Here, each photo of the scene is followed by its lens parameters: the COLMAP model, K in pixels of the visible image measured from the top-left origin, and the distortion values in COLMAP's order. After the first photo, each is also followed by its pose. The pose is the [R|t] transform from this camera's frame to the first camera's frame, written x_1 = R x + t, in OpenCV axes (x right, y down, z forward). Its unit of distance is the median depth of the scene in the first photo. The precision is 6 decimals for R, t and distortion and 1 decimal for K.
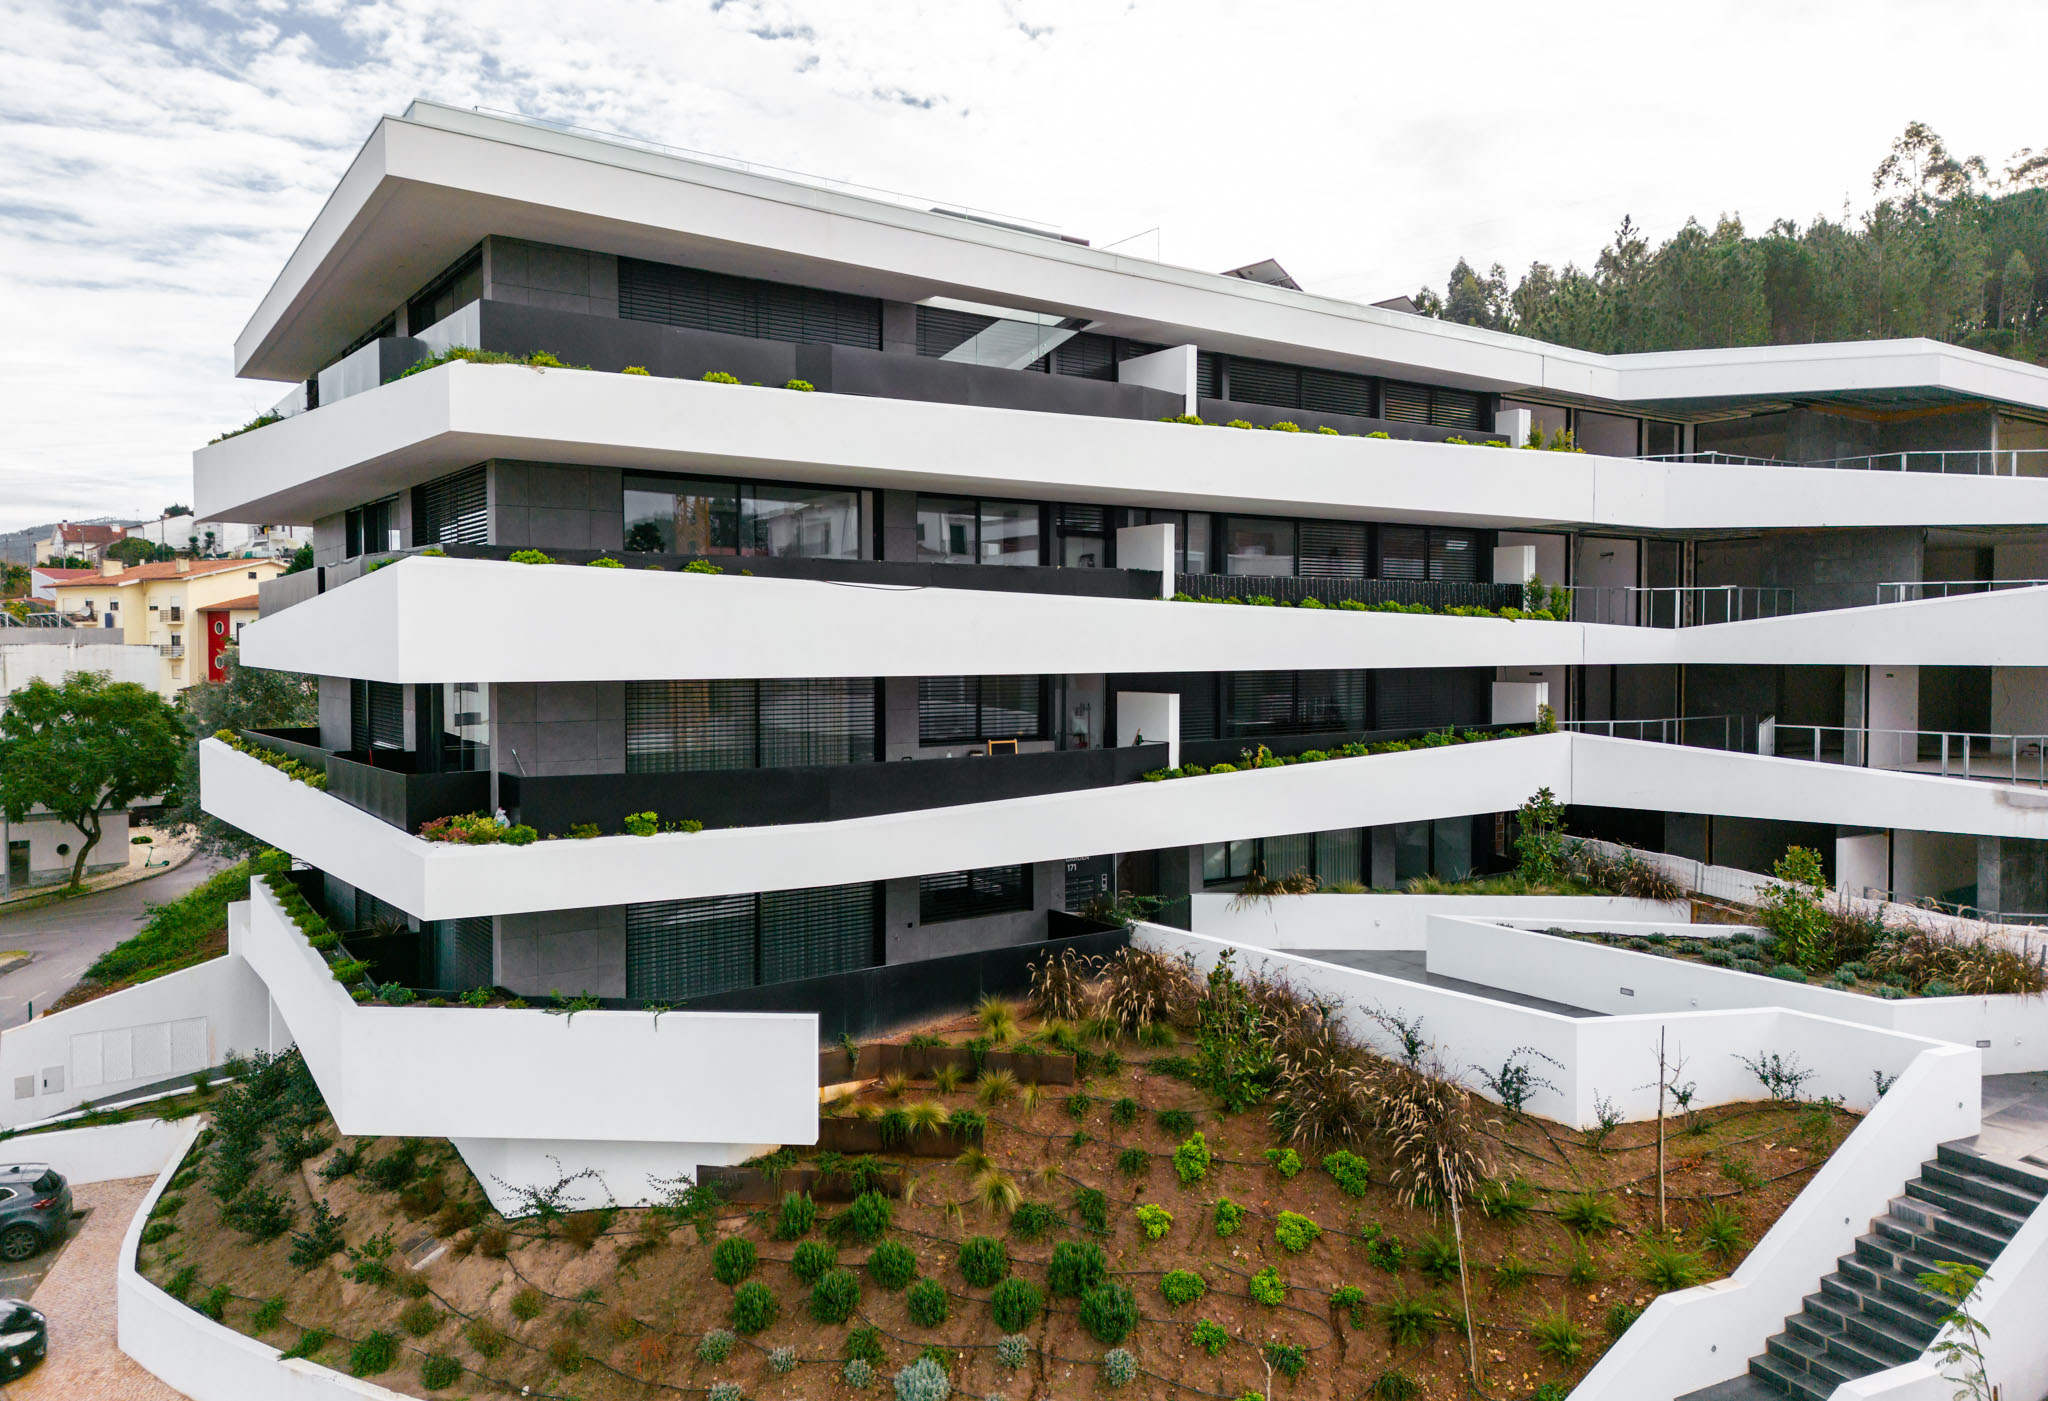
lens RADIAL K [[1444.8, 0, 1024.0], [0, 1444.8, 700.5], [0, 0, 1]] dist [0.077992, -0.056736]
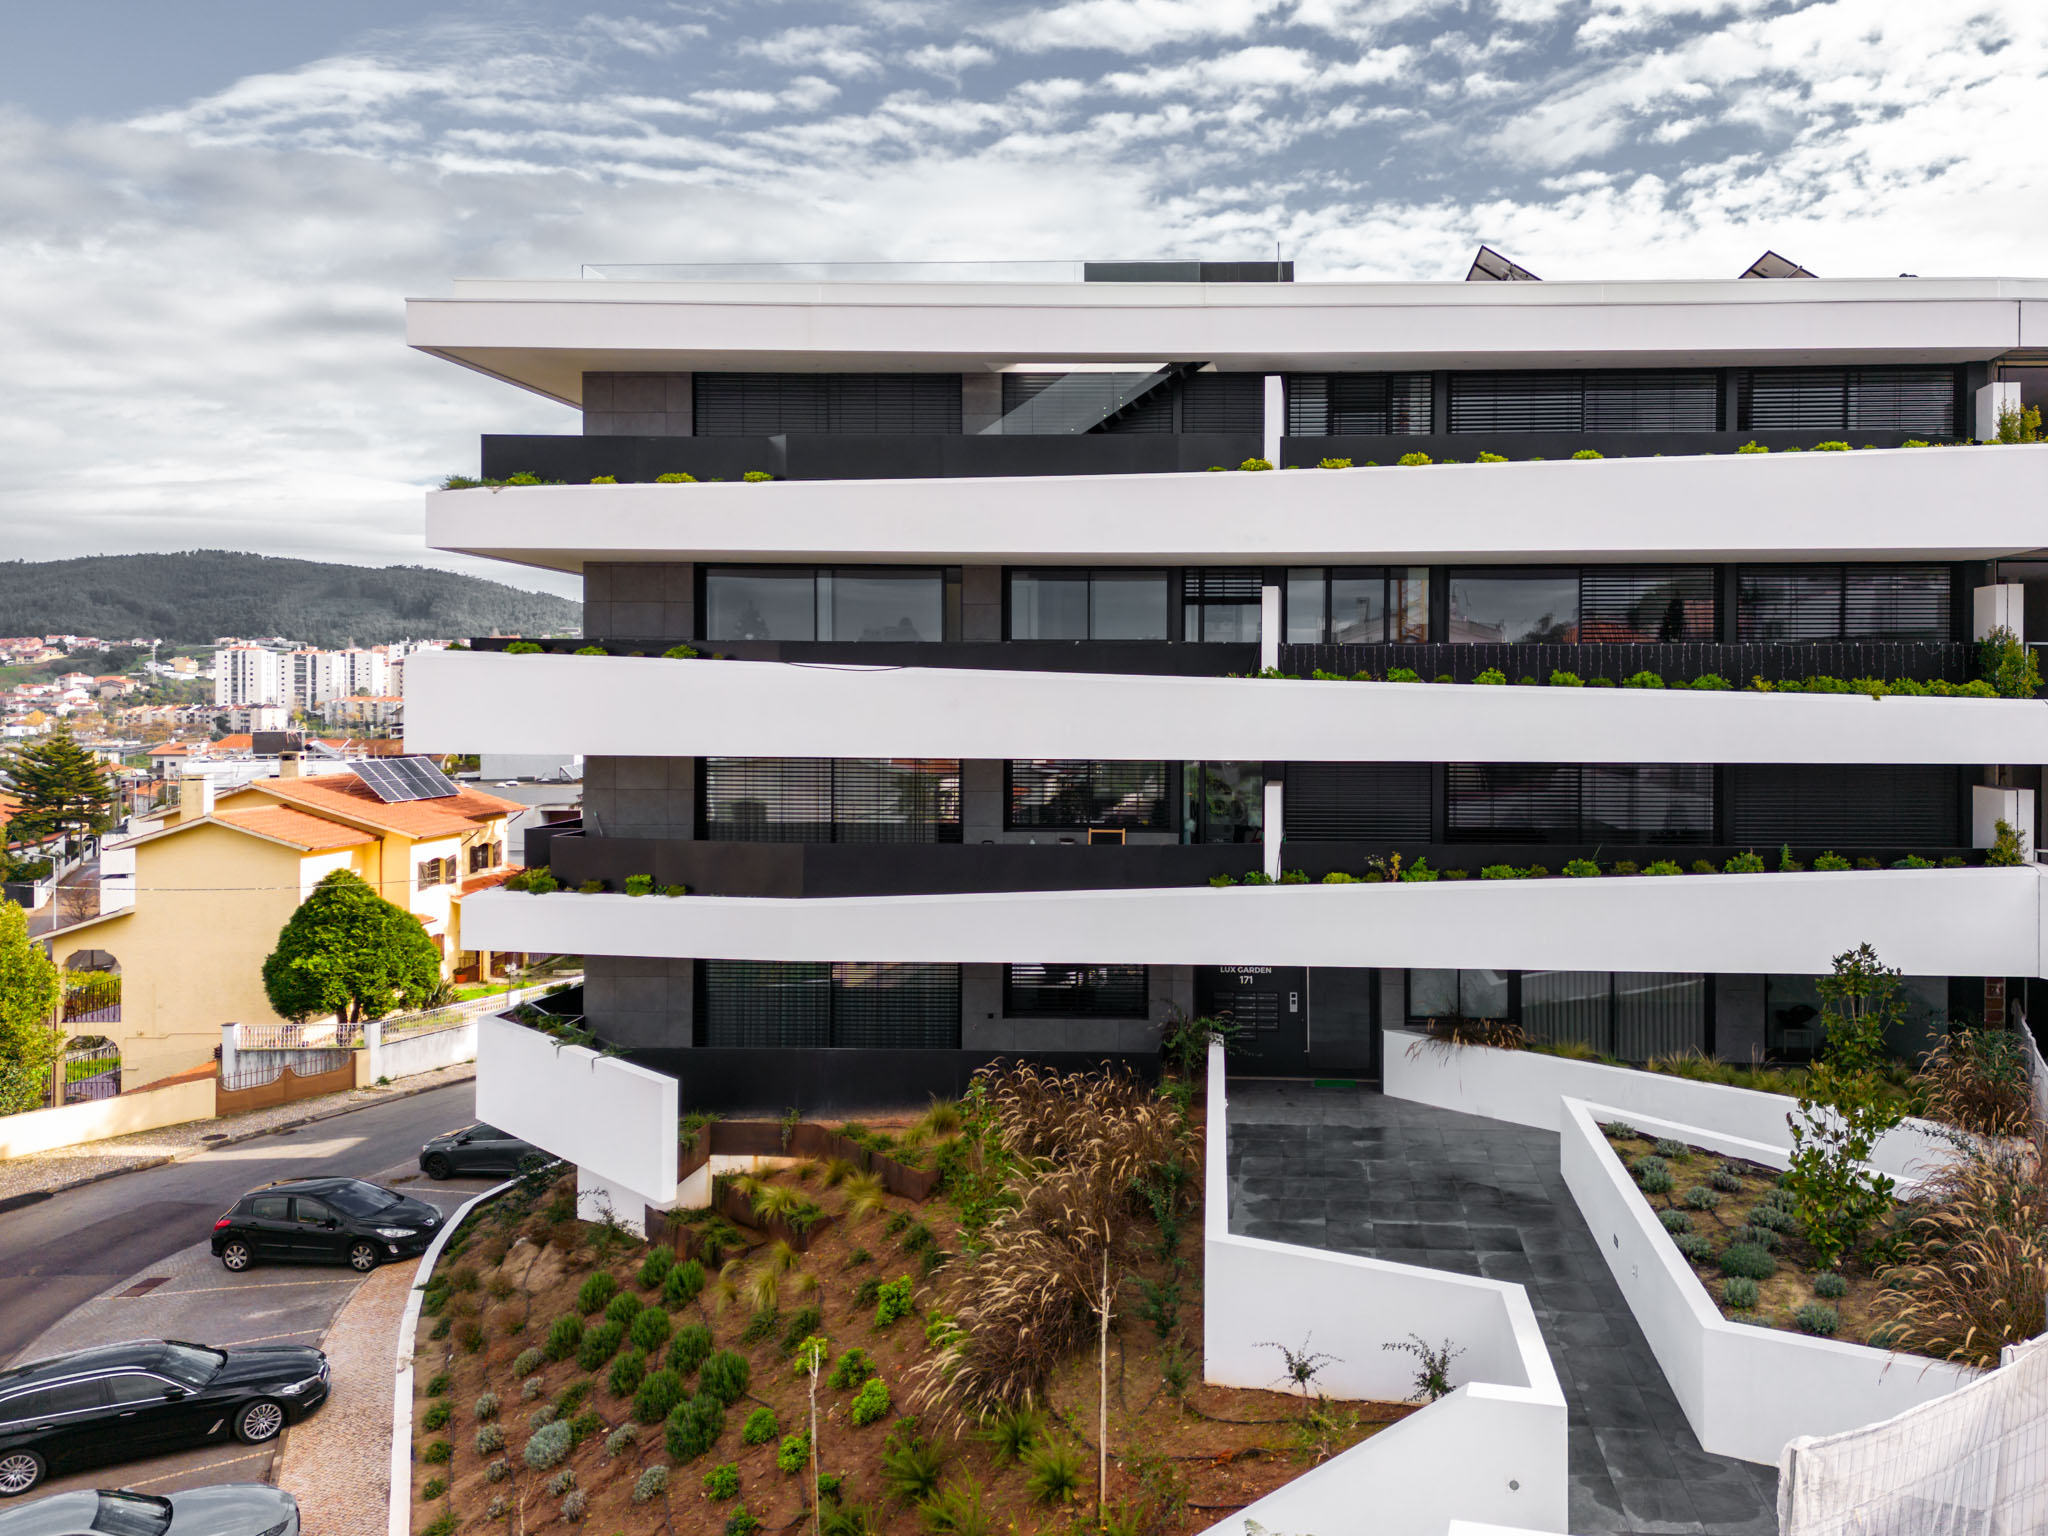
lens RADIAL K [[1541.4, 0, 1223.8], [0, 1541.4, 732.4], [0, 0, 1]] dist [0.069417, -0.056438]
pose [[0.790980, 0.018425, -0.611564, 0.823885], [-0.033503, 0.999351, -0.013224, -0.030270], [0.610924, 0.030949, 0.791084, 0.339959]]
